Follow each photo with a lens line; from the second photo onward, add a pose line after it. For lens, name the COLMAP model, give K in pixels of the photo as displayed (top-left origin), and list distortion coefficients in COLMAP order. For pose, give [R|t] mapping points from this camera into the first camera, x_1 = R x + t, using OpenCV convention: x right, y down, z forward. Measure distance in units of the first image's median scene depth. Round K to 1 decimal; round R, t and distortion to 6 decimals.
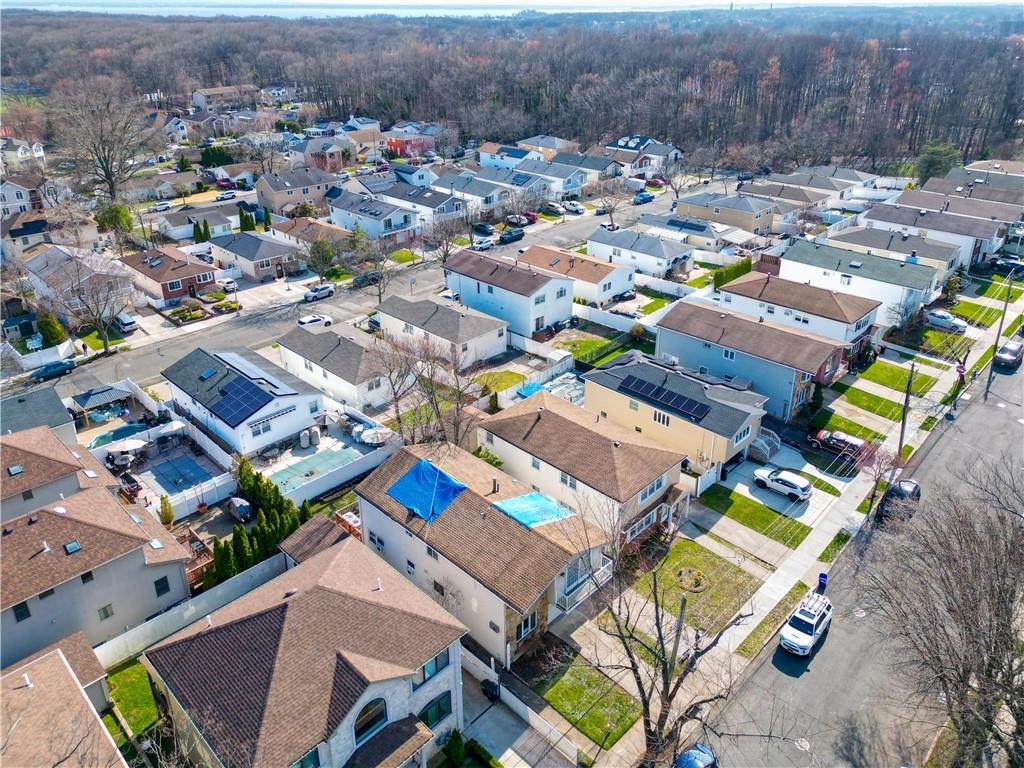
lens RADIAL K [[727.8, 0, 515.7], [0, 727.8, 337.2], [0, 0, 1]] dist [0.075647, -0.069505]
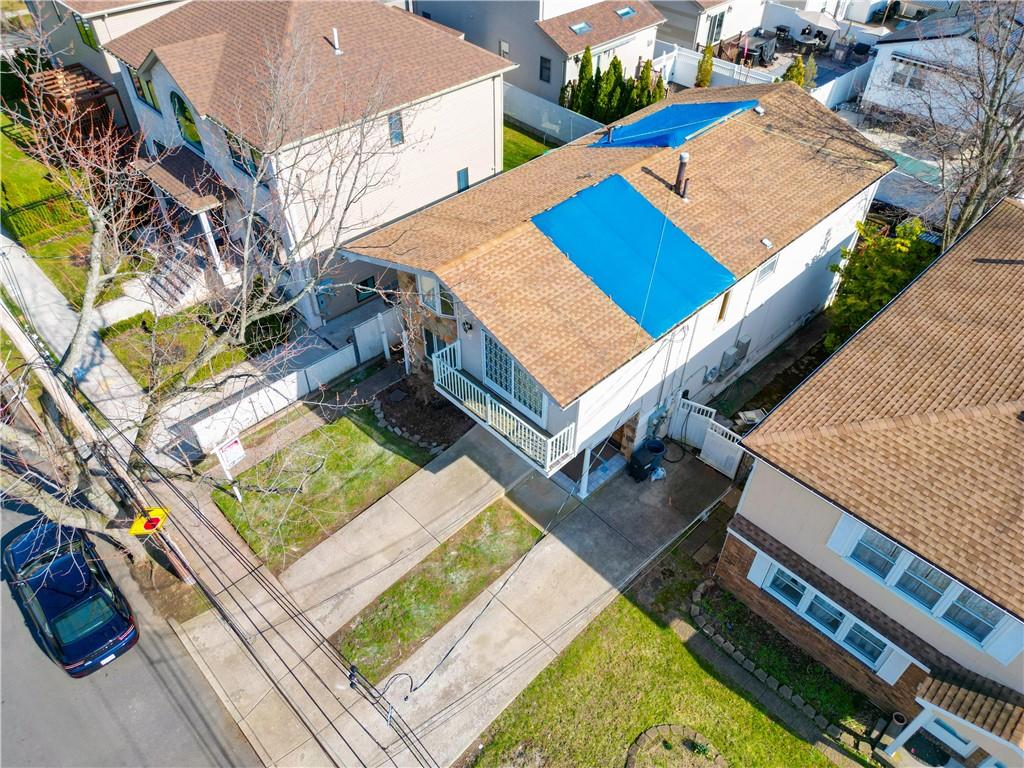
lens RADIAL K [[713.0, 0, 510.8], [0, 713.0, 380.7], [0, 0, 1]] dist [0.080752, -0.076682]
pose [[-0.030994, 0.687555, -0.725470, 0.179140], [-0.413079, 0.652123, 0.635689, 0.028140], [0.910167, 0.319379, 0.263803, 0.414420]]
